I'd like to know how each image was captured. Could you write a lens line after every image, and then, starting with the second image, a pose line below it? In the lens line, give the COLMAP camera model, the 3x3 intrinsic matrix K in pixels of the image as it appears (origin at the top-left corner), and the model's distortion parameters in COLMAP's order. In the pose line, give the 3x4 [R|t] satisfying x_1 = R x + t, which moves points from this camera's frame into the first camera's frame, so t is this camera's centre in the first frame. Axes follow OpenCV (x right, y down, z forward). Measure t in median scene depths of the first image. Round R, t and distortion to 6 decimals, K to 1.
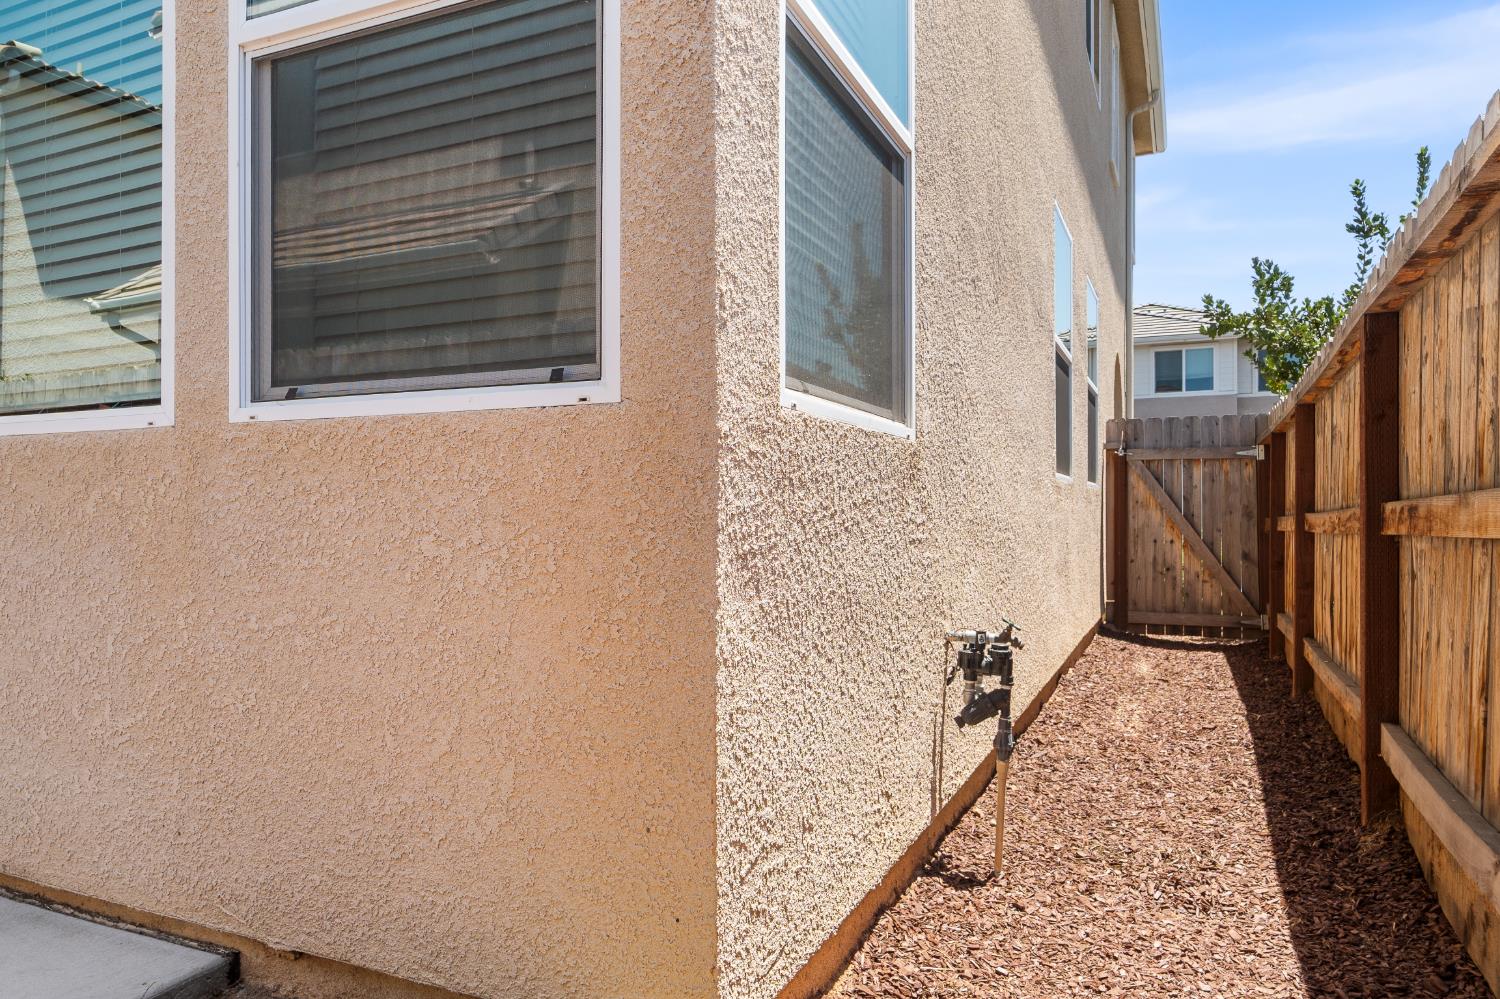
lens RADIAL K [[951.3, 0, 766.0], [0, 951.3, 495.5], [0, 0, 1]] dist [-0.006382, 0.005536]
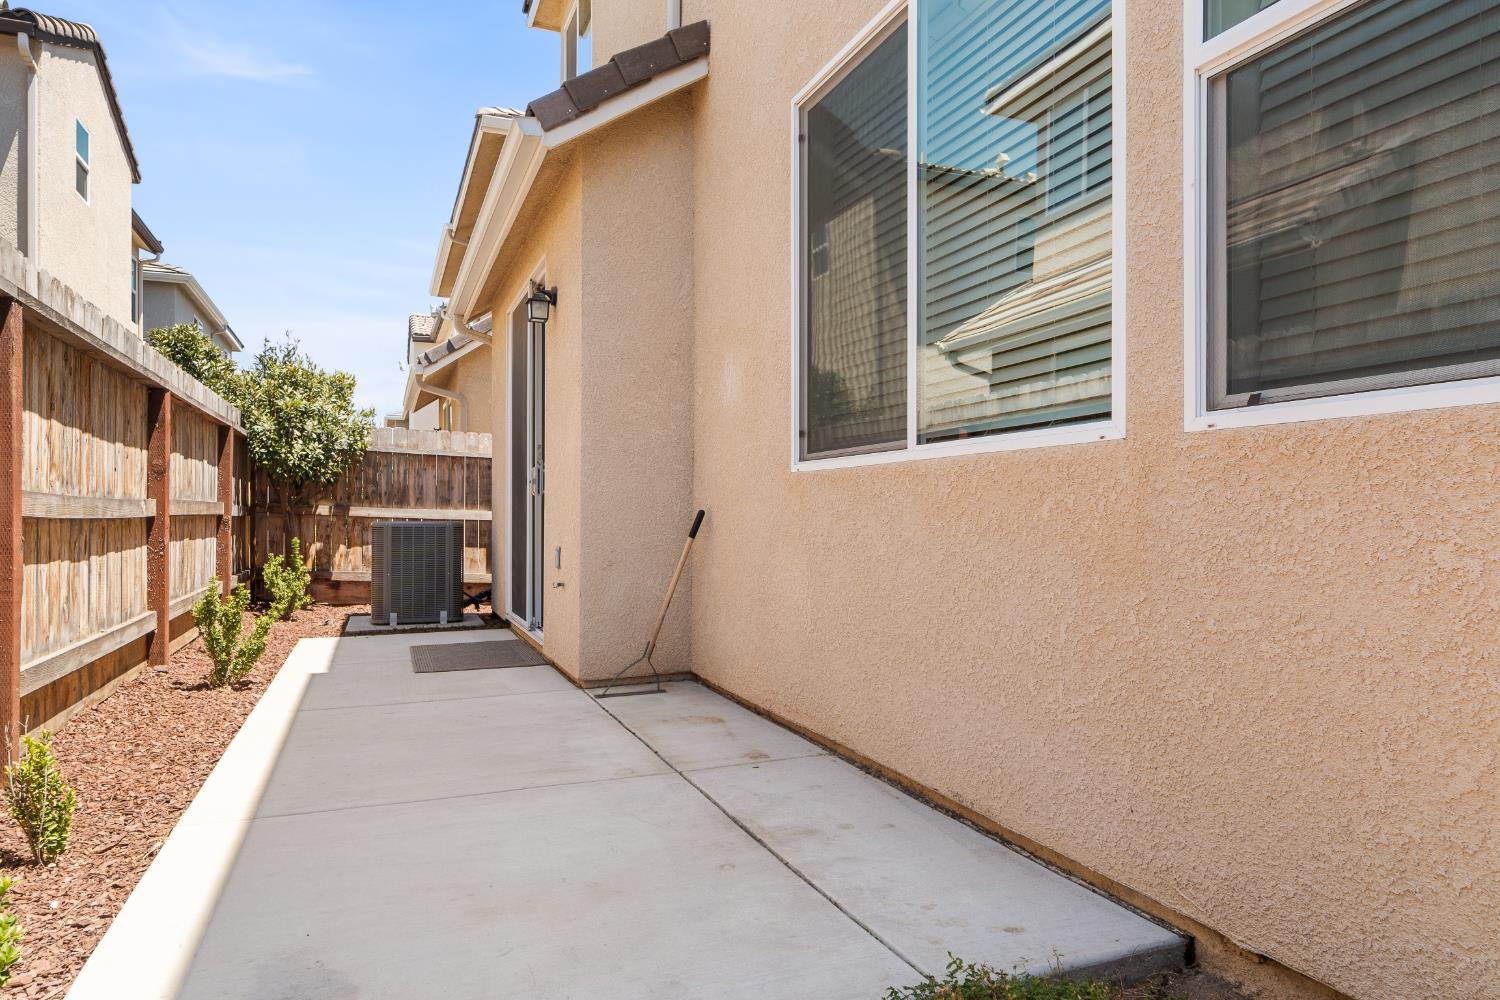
lens RADIAL K [[951.3, 0, 761.0], [0, 951.3, 514.6], [0, 0, 1]] dist [-0.006382, 0.005536]
pose [[0.703363, 0.008948, -0.710774, -0.146948], [-0.004033, 0.999955, 0.008597, 0.007406], [0.710819, -0.003180, 0.703367, -0.073952]]
